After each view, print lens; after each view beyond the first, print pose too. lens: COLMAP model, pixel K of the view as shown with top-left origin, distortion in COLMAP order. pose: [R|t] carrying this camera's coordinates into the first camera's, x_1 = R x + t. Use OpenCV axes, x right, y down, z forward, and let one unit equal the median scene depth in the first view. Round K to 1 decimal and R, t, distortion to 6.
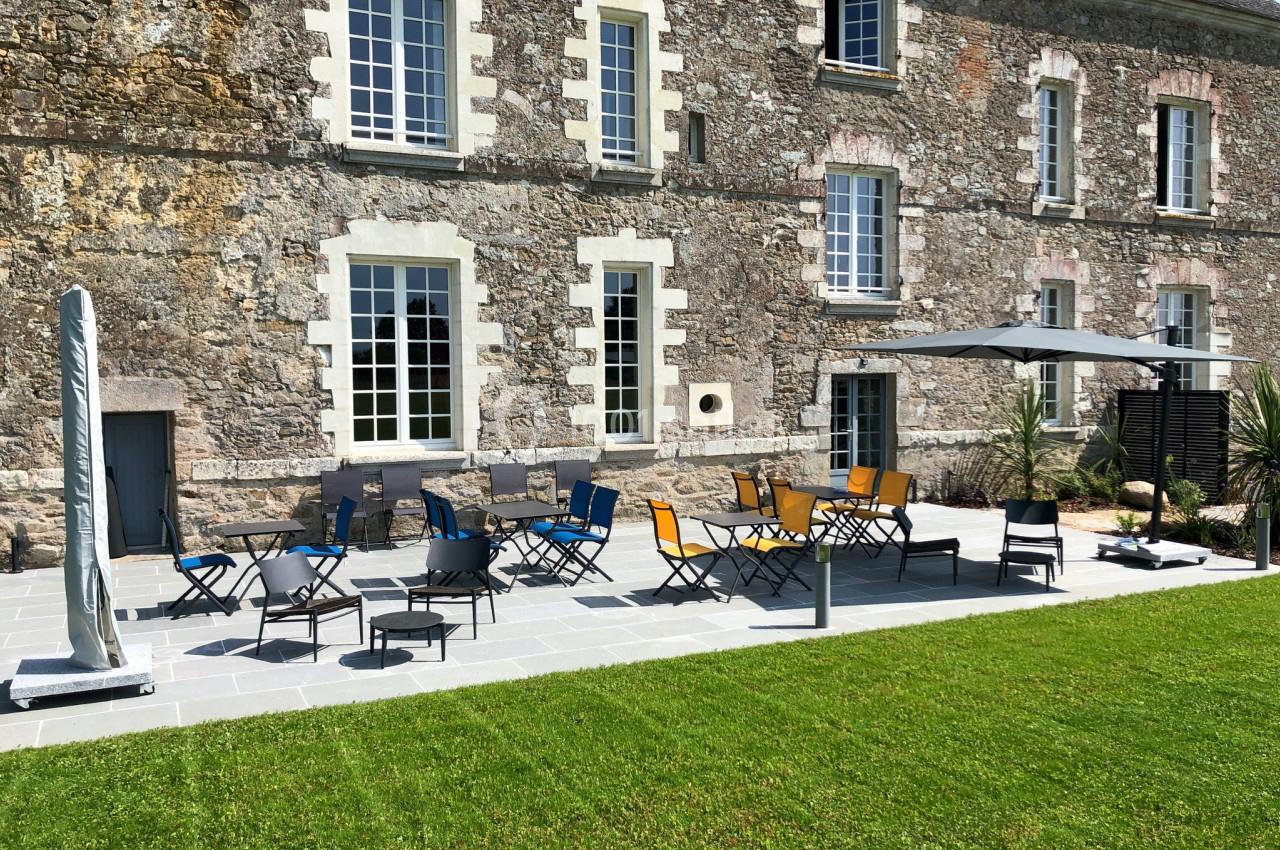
lens RADIAL K [[1066.3, 0, 640.0], [0, 1066.3, 425.0], [0, 0, 1]] dist [0.030484, -0.008600]
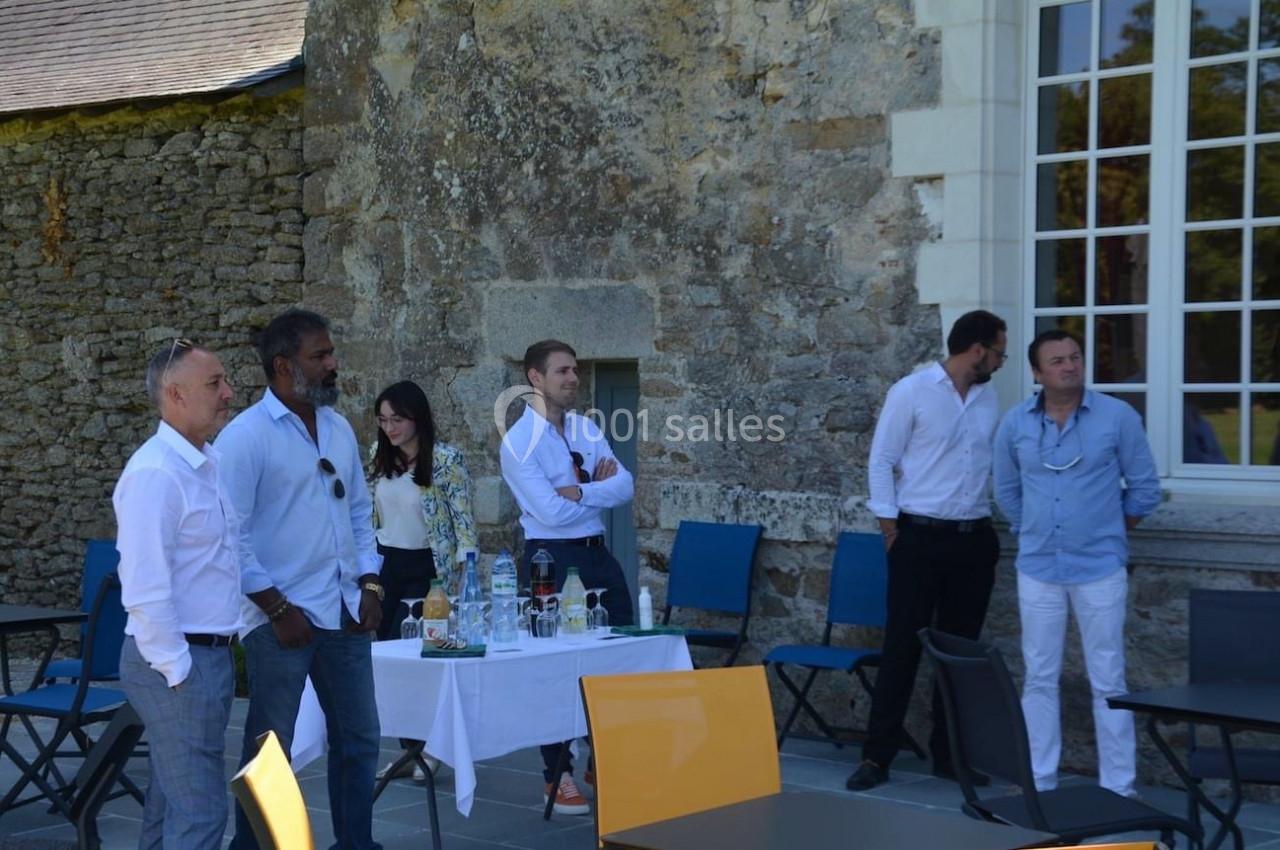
lens RADIAL K [[1834.2, 0, 640.0], [0, 1834.2, 425.0], [0, 0, 1]] dist [0.034972, -0.008198]
pose [[0.536373, 0.040866, -0.842991, 0.225440], [-0.041502, 0.998896, 0.022017, -0.004004], [0.842960, 0.023177, 0.537477, 0.817120]]
